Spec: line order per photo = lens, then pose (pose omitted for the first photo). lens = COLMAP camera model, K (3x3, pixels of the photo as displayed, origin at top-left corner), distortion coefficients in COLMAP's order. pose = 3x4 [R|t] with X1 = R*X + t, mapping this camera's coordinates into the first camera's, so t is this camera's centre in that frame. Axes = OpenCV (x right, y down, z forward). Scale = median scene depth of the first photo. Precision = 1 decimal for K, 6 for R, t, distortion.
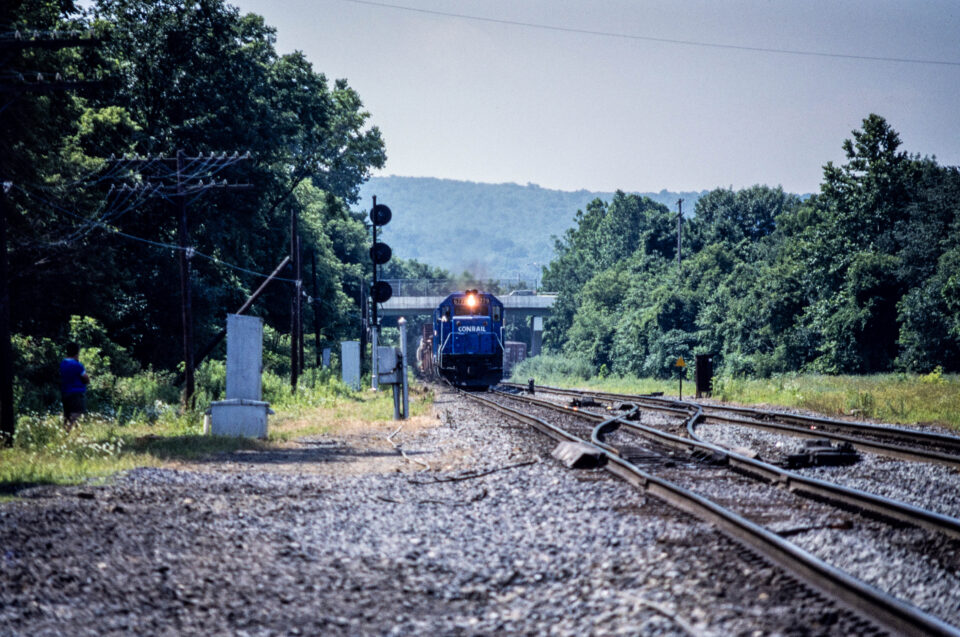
lens RADIAL K [[2774.4, 0, 480.5], [0, 2774.4, 363.4], [0, 0, 1]] dist [0.800207, 0.440533]
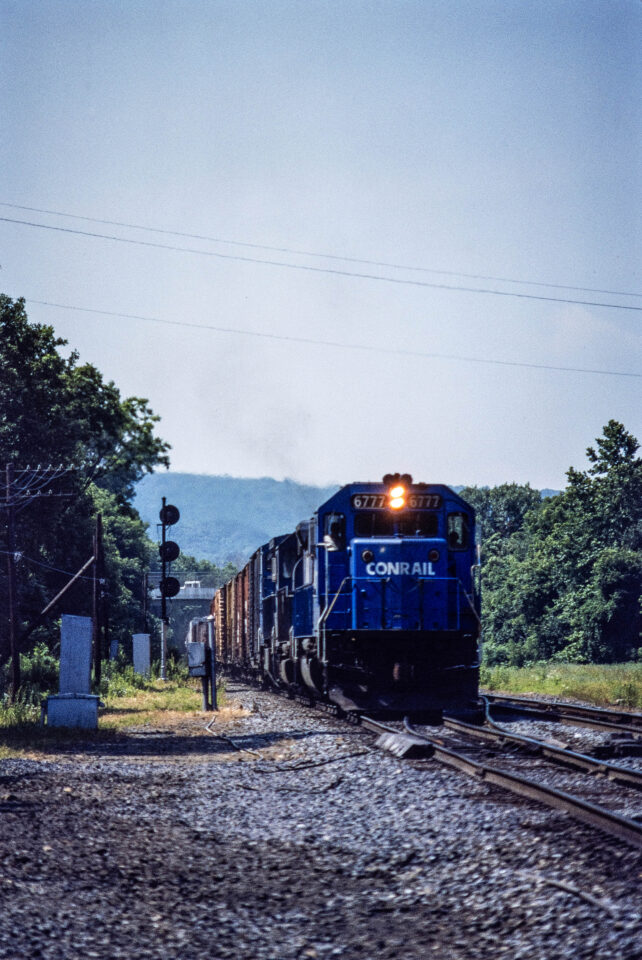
lens RADIAL K [[2773.5, 0, 288.7], [0, 2773.5, 480.8], [0, 0, 1]] dist [0.662261, 1.175375]
pose [[0.999227, 0.000302, 0.039307, -0.053297], [0.001960, 0.998343, -0.057503, -0.008187], [-0.039259, 0.057535, 0.997571, -0.111059]]
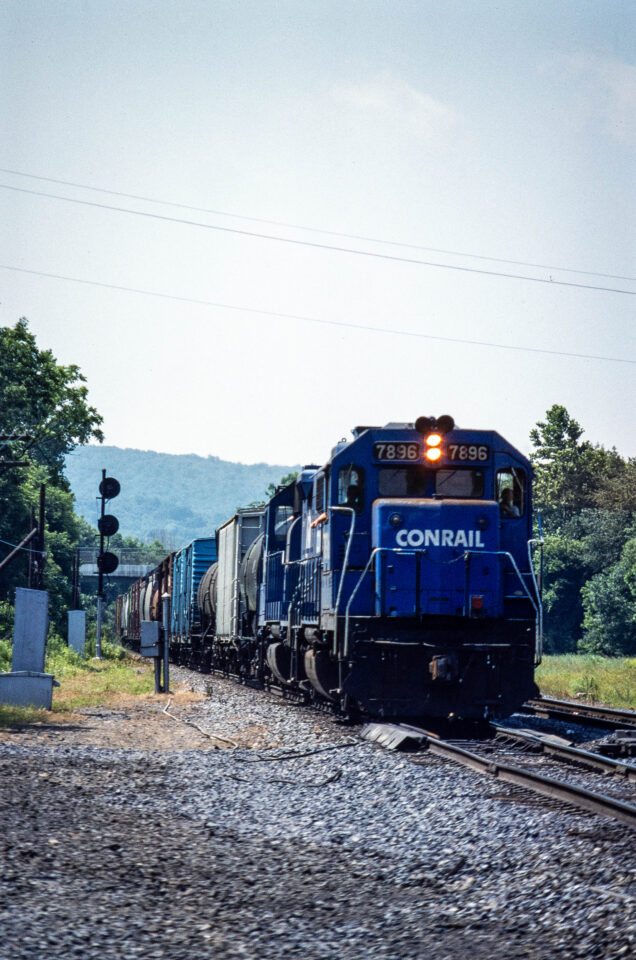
lens RADIAL K [[2774.4, 0, 247.3], [0, 2774.4, 479.6], [0, 0, 1]] dist [0.800207, 0.440533]
pose [[0.997231, 0.030284, 0.067915, -0.091134], [-0.026770, 0.998284, -0.052078, -0.007086], [-0.069375, 0.050116, 0.996331, -0.043388]]
